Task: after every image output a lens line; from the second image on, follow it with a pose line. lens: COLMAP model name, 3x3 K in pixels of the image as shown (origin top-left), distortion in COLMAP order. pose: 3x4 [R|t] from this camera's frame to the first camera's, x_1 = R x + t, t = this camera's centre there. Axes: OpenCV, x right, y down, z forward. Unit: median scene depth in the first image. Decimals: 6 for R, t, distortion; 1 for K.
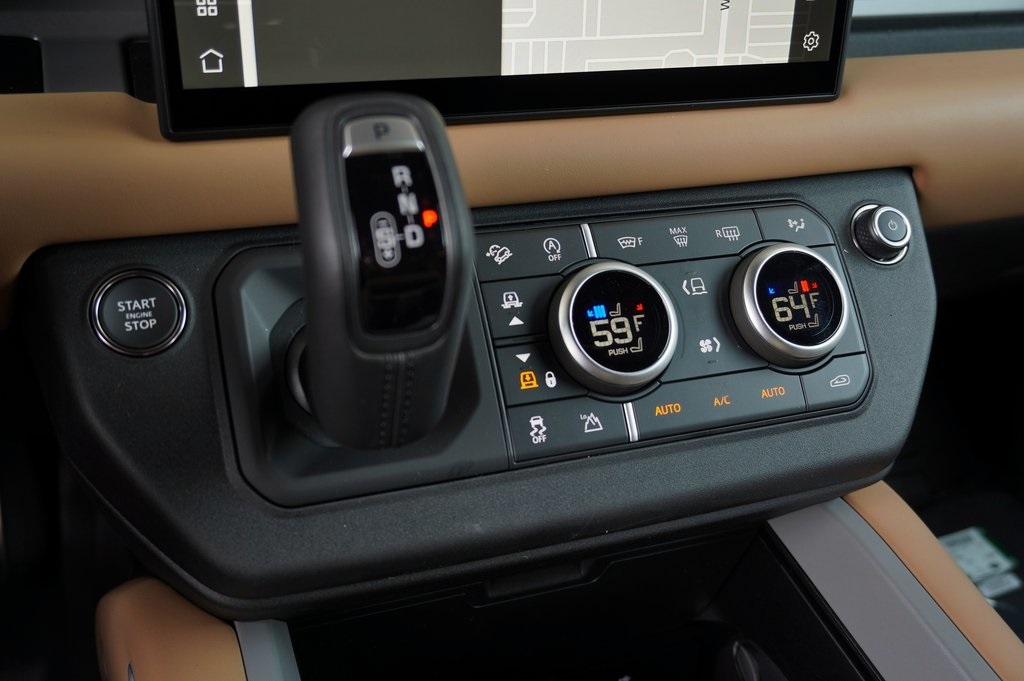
lens RADIAL K [[1063.3, 0, 512.0], [0, 1063.3, 340.5], [0, 0, 1]] dist [0.009943, 0.008930]
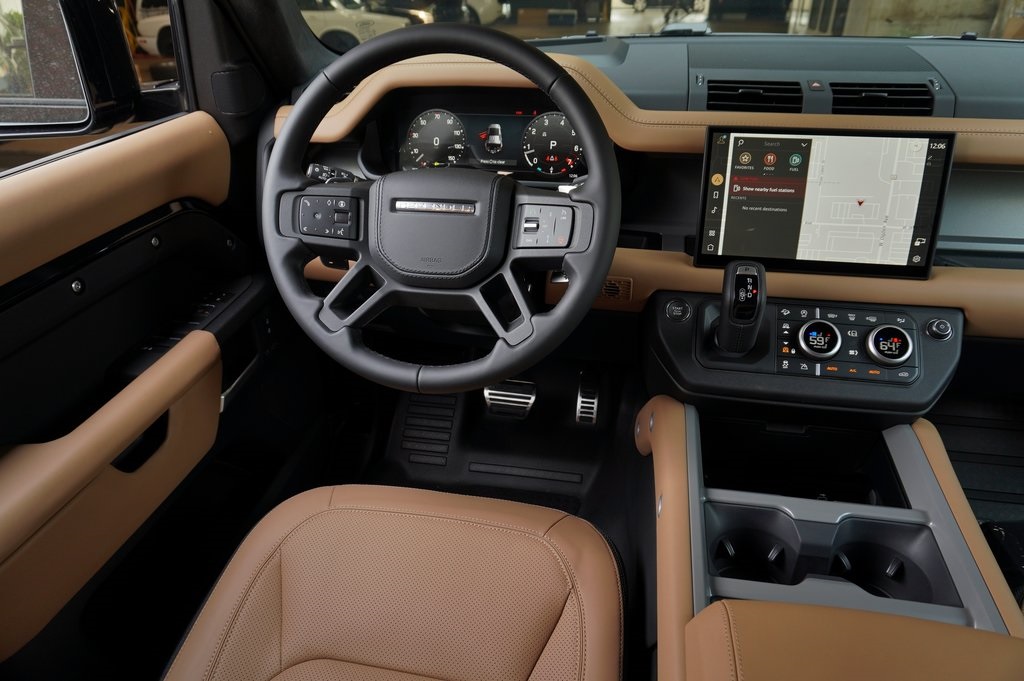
lens RADIAL K [[696.7, 0, 512.0], [0, 696.7, 340.5], [0, 0, 1]] dist [-0.041173, 0.048295]
pose [[0.848481, 0.163411, -0.503365, 0.354044], [-0.211177, 0.976673, -0.038899, 0.259240], [0.485267, 0.139305, 0.863198, -1.211931]]
